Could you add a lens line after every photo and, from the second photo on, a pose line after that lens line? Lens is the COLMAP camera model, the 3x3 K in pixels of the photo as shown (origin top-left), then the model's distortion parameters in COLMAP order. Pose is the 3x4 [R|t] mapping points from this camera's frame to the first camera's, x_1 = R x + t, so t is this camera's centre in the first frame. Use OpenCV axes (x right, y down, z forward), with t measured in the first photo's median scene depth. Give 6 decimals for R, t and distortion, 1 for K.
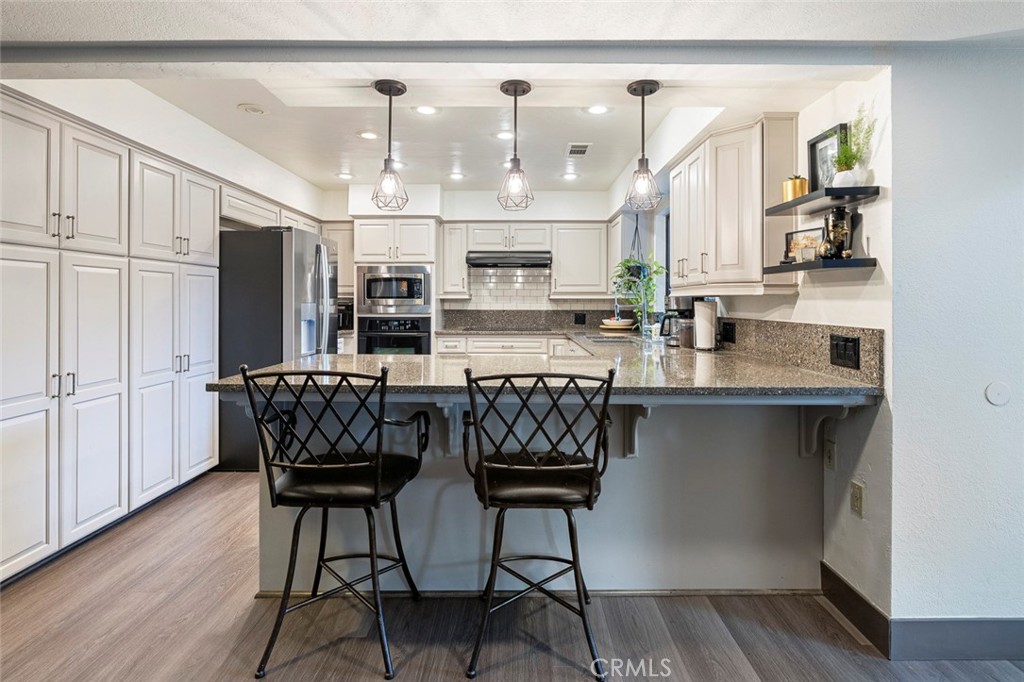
lens RADIAL K [[505.4, 0, 514.5], [0, 505.4, 303.5], [0, 0, 1]] dist [-0.002420, -0.000434]
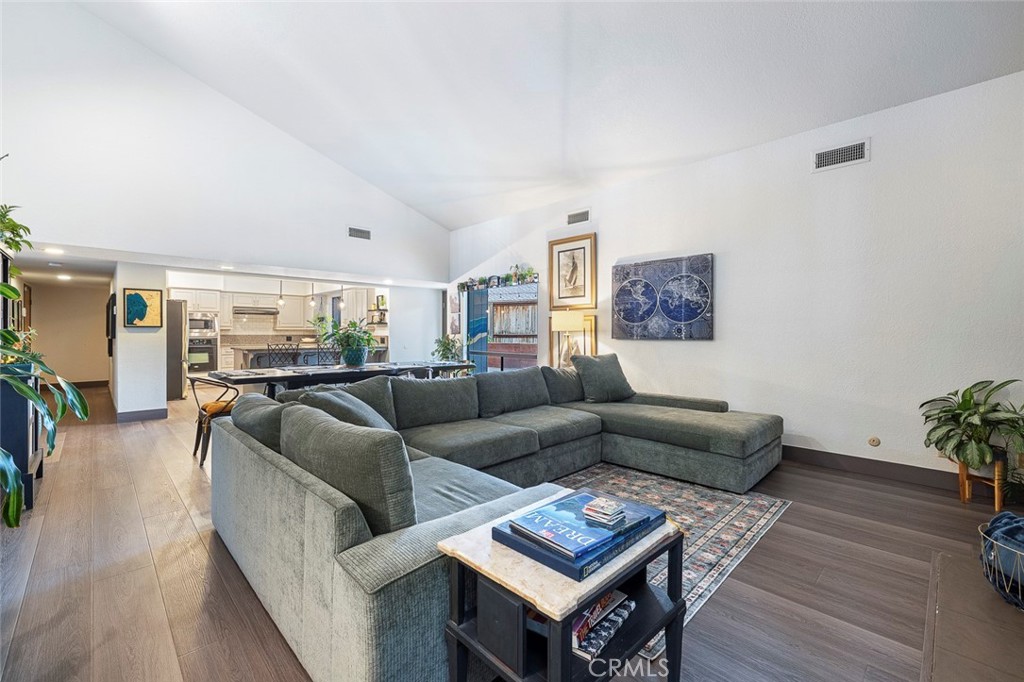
lens RADIAL K [[437.1, 0, 516.4], [0, 437.1, 337.5], [0, 0, 1]] dist [0.000142, 0.000032]
pose [[0.711612, -0.008403, 0.702523, -0.943676], [0.002002, 0.999949, 0.009932, 0.015816], [-0.702570, -0.005661, 0.711592, -1.961504]]
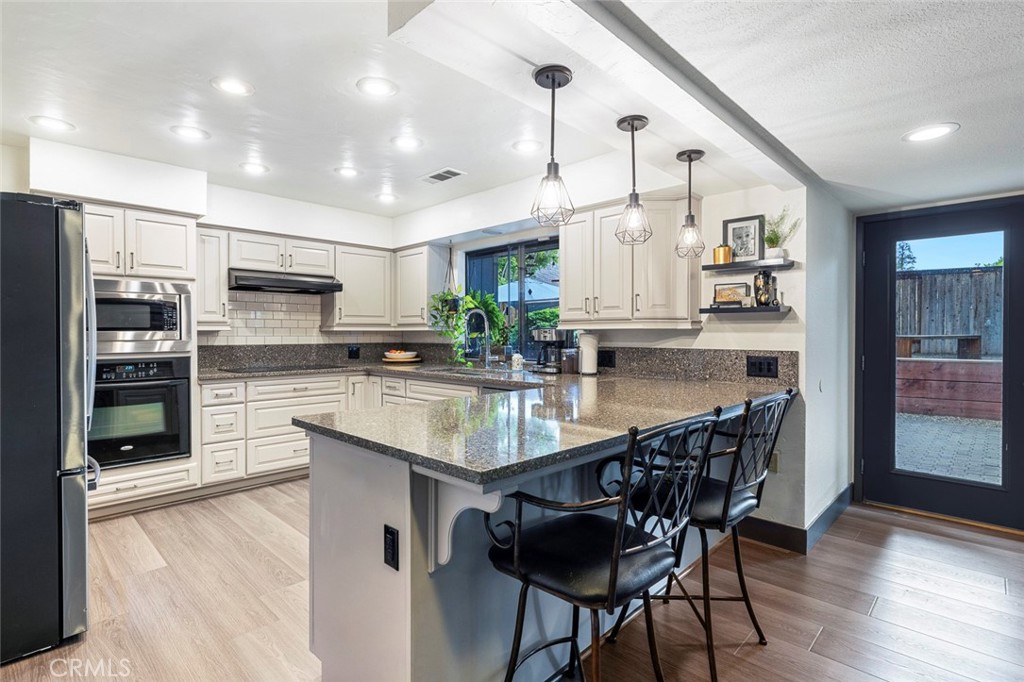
lens RADIAL K [[495.6, 0, 512.0], [0, 495.6, 341.0], [0, 0, 1]] dist [0.002232, 0.000286]
pose [[0.697194, -0.013718, 0.716751, -0.592955], [0.005124, 0.999887, 0.014153, -0.004396], [-0.716864, -0.006195, 0.697186, 0.320523]]
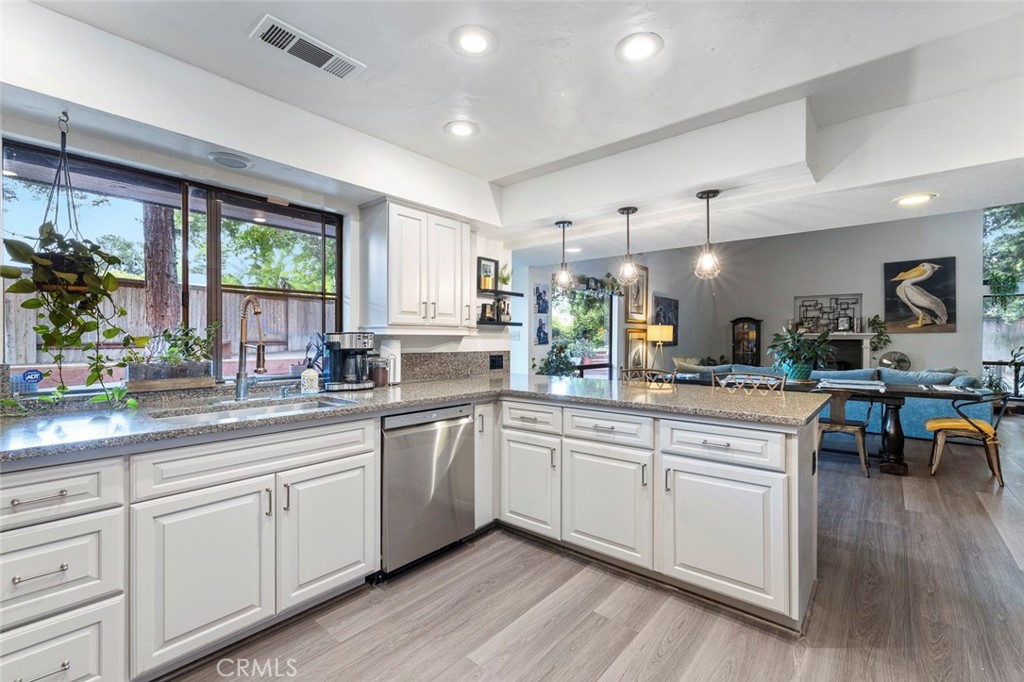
lens RADIAL K [[437.1, 0, 516.4], [0, 437.1, 337.5], [0, 0, 1]] dist [0.000142, 0.000032]
pose [[-0.768477, -0.001319, 0.639877, -0.422900], [-0.002751, 0.999995, -0.001242, -0.007706], [-0.639872, -0.002715, -0.768477, 1.560187]]
